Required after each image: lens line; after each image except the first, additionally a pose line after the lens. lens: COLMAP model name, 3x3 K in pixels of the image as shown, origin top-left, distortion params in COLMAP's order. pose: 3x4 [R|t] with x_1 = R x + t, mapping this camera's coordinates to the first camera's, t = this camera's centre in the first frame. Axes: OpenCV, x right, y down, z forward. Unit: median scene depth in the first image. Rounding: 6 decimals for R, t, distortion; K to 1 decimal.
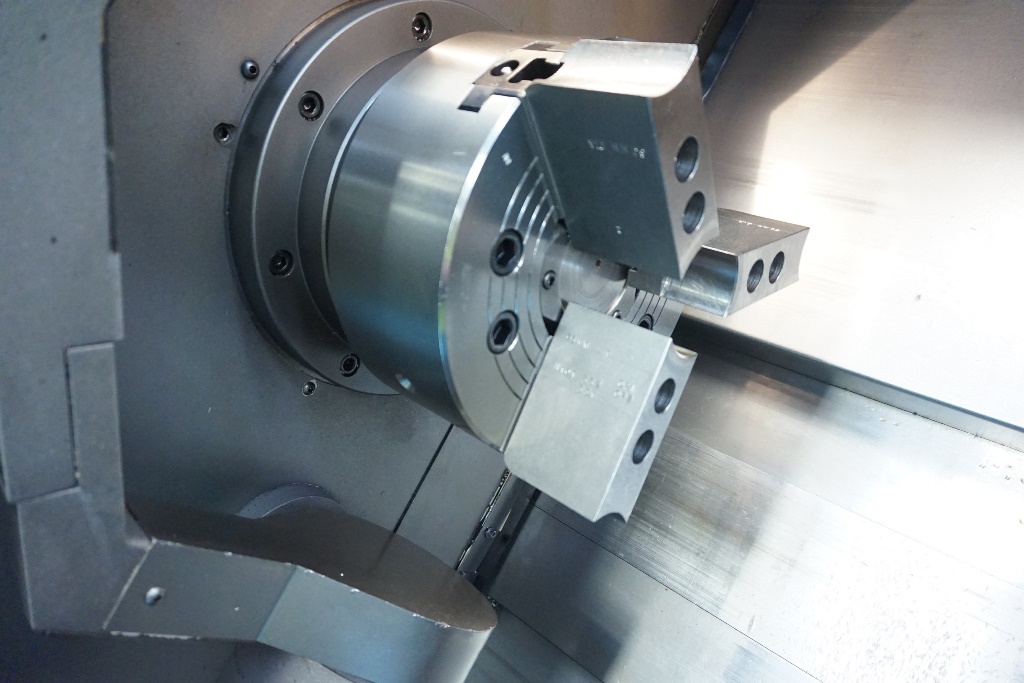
lens RADIAL K [[700.3, 0, 511.1], [0, 700.3, 344.5], [0, 0, 1]] dist [-0.036641, 0.022012]
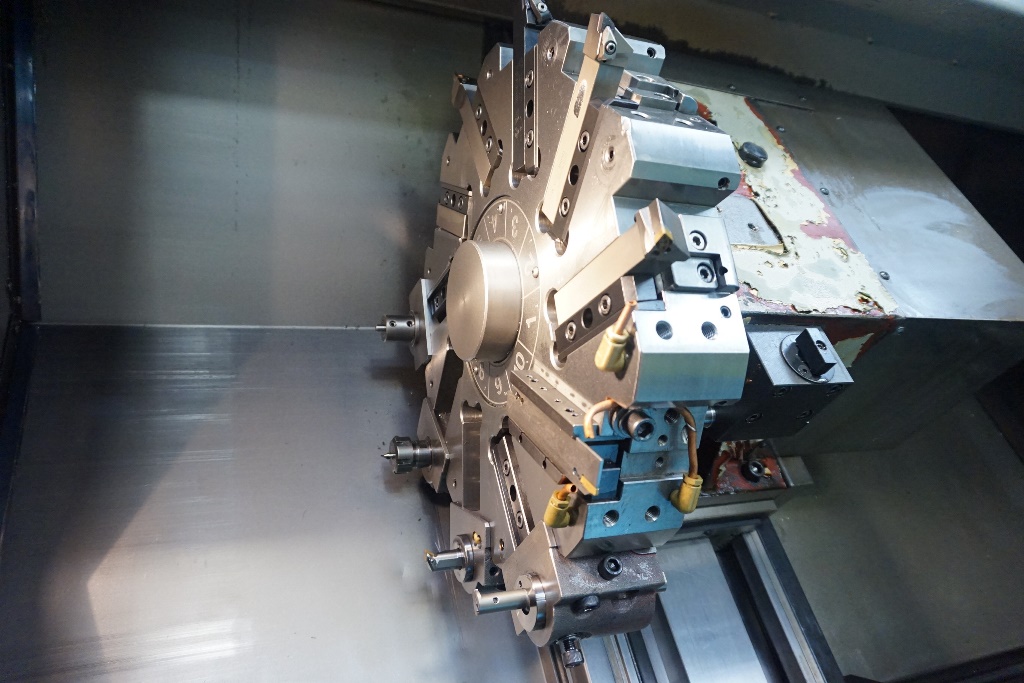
lens RADIAL K [[700.3, 0, 503.0], [0, 700.3, 341.9], [0, 0, 1]] dist [-0.036641, 0.022012]
pose [[0.397457, -0.072097, 0.914784, -0.418436], [0.377896, 0.921308, -0.091578, -0.555128], [-0.836195, 0.382092, 0.393425, 0.001383]]
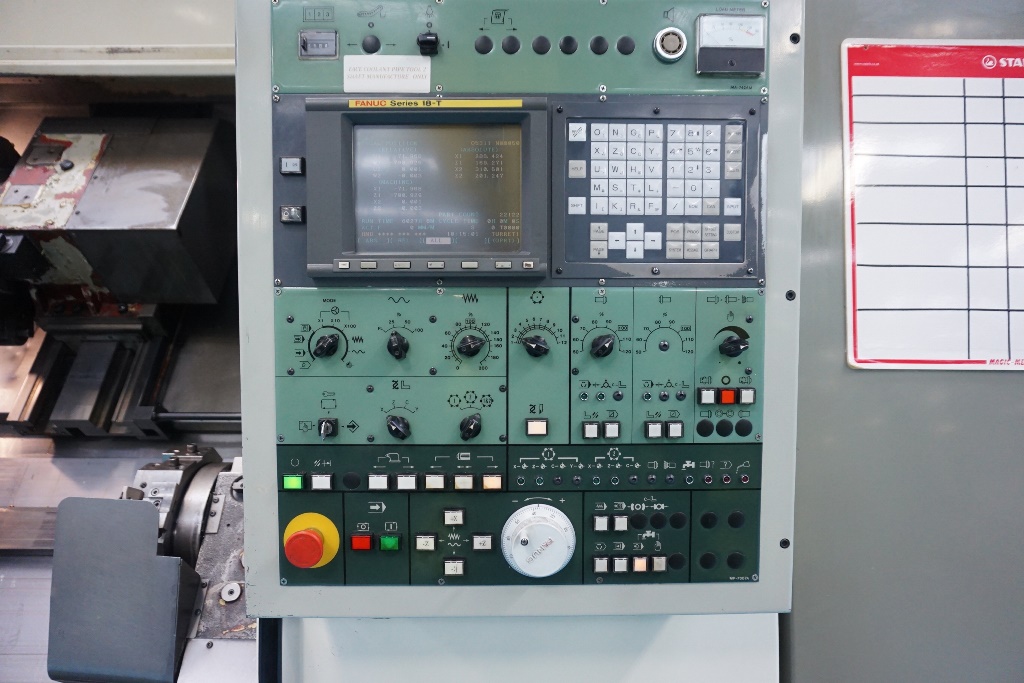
lens RADIAL K [[700.3, 0, 495.4], [0, 700.3, 352.2], [0, 0, 1]] dist [-0.036641, 0.022012]
pose [[0.739190, -0.107076, 0.664930, 0.477339], [0.312504, 0.929097, -0.197789, 1.660007], [-0.596606, 0.353997, 0.720241, -3.978041]]
